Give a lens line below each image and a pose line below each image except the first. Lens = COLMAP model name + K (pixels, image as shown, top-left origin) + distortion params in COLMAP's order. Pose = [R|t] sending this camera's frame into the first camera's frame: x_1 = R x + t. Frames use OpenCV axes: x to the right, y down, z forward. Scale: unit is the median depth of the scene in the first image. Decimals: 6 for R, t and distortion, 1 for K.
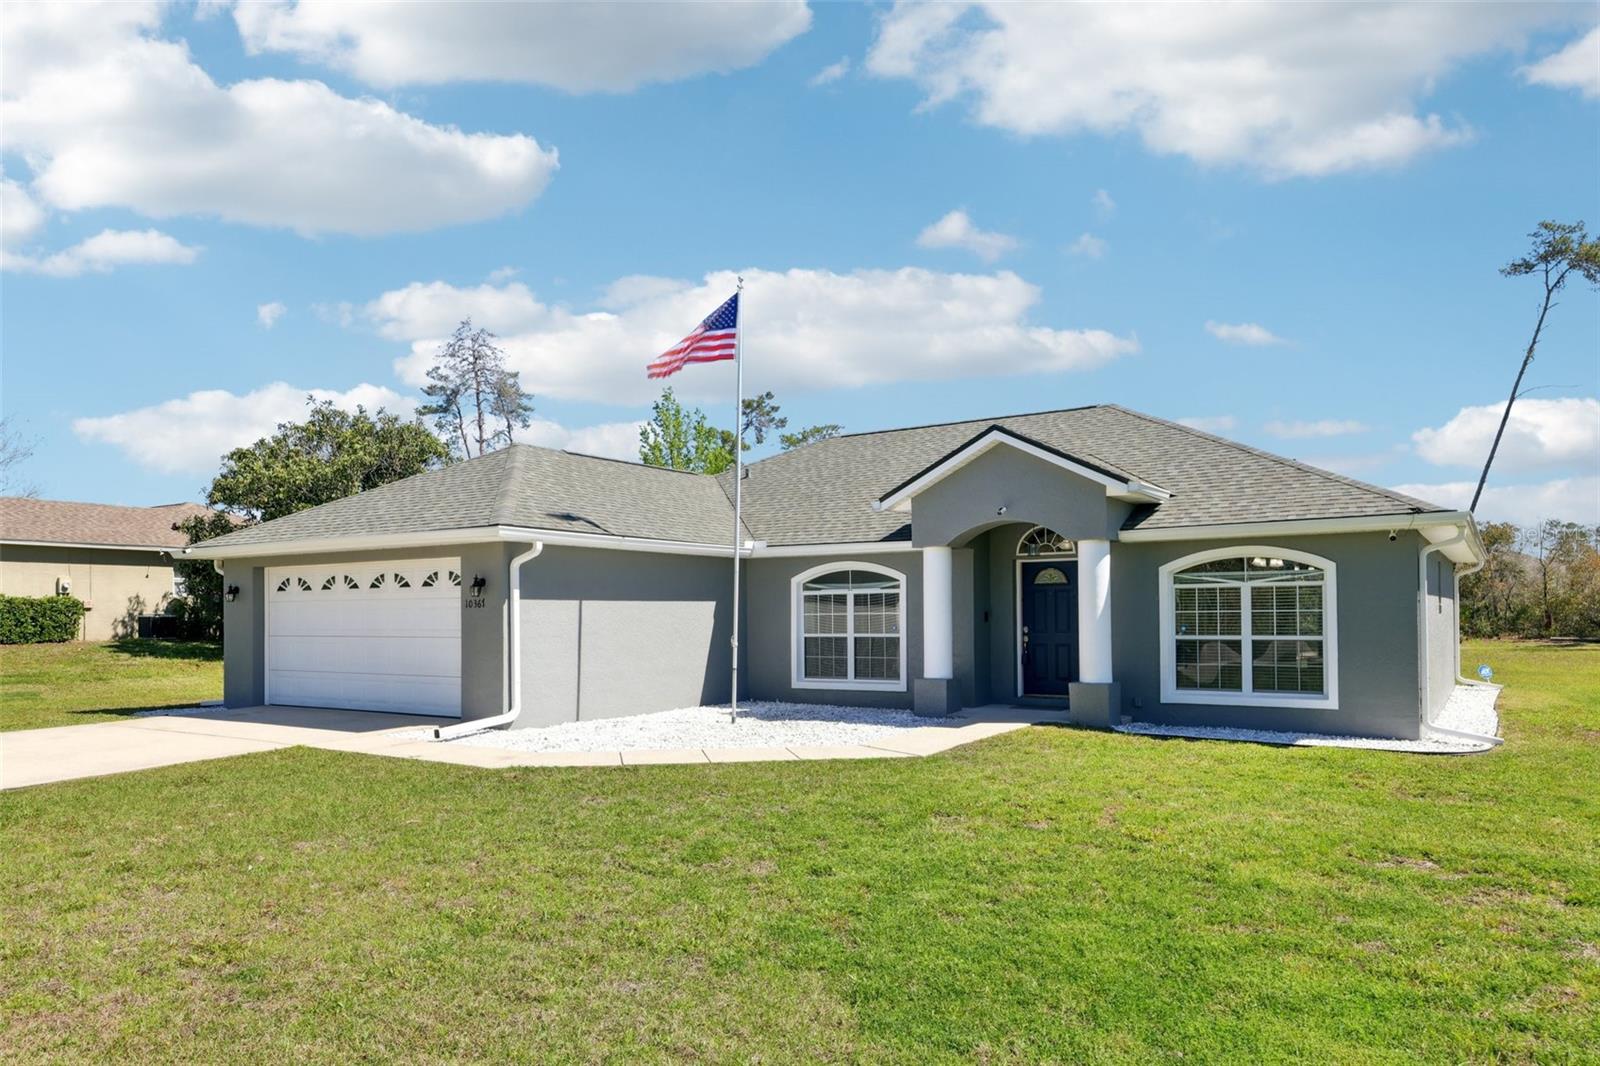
lens RADIAL K [[1072.7, 0, 826.0], [0, 1072.7, 609.1], [0, 0, 1]] dist [0.004860, 0.000812]
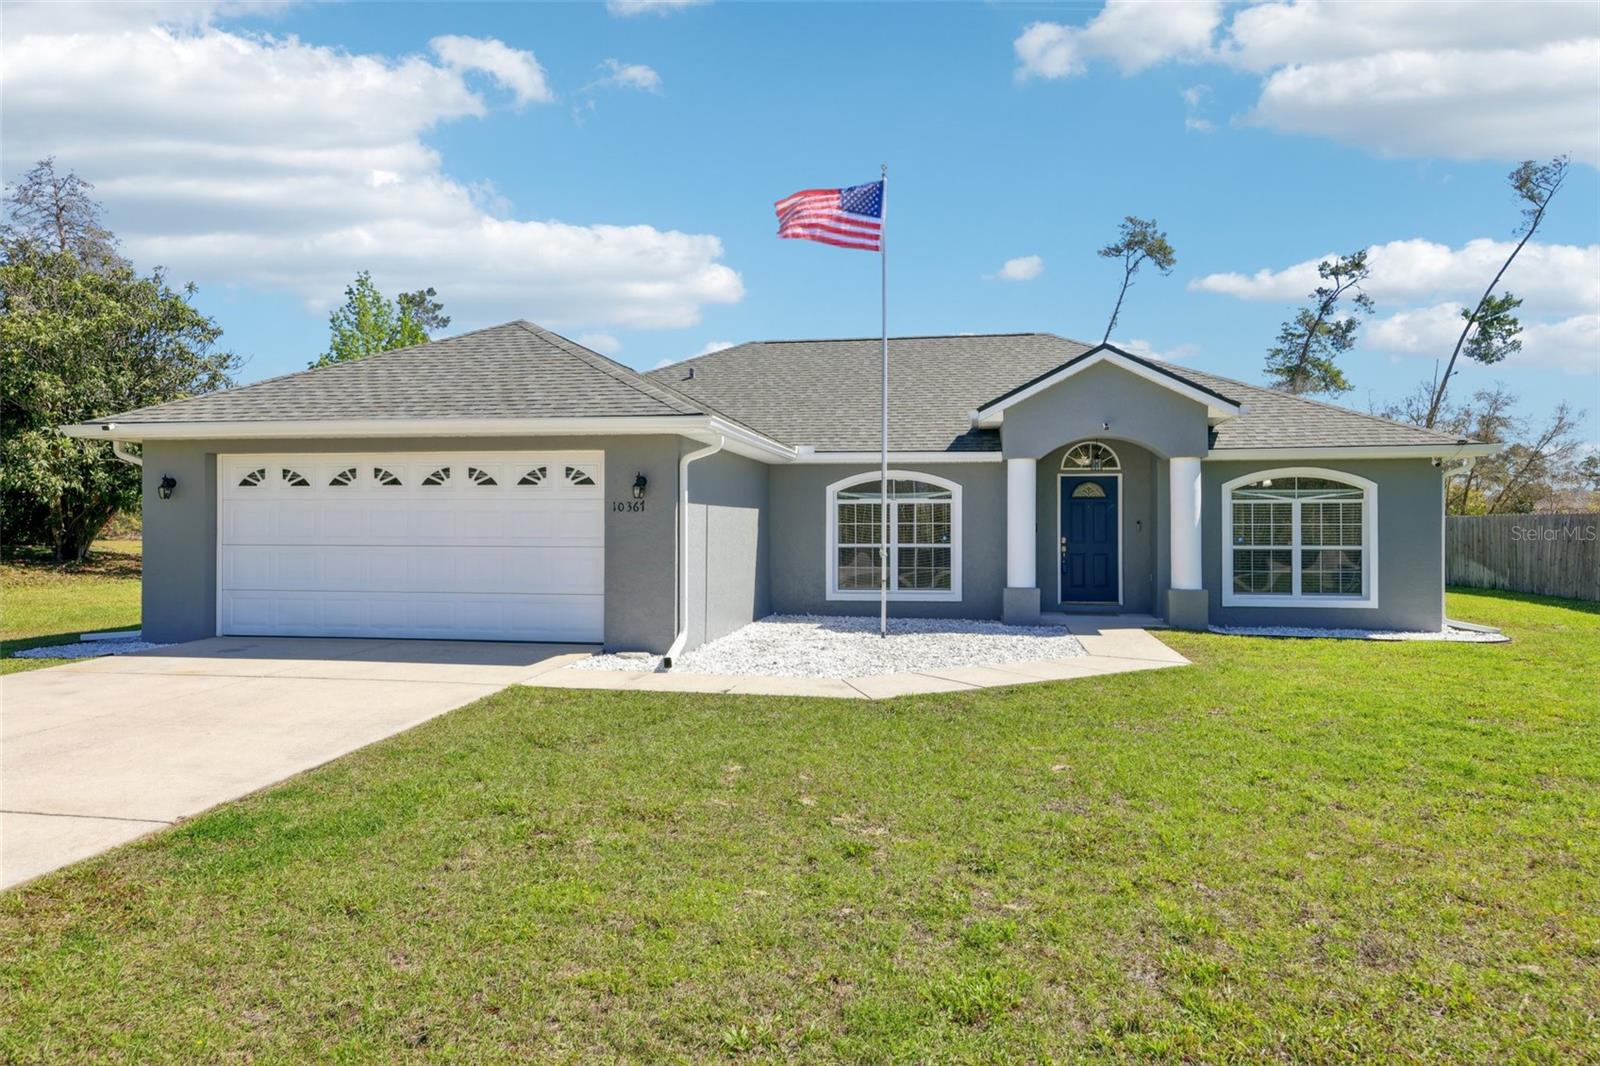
lens RADIAL K [[1017.9, 0, 828.6], [0, 1017.9, 526.6], [0, 0, 1]] dist [0.012072, 0.001937]
pose [[0.915141, 0.008661, 0.403041, -0.455564], [-0.010386, 0.999944, 0.002094, 0.006388], [-0.403001, -0.006102, 0.915179, 0.189317]]
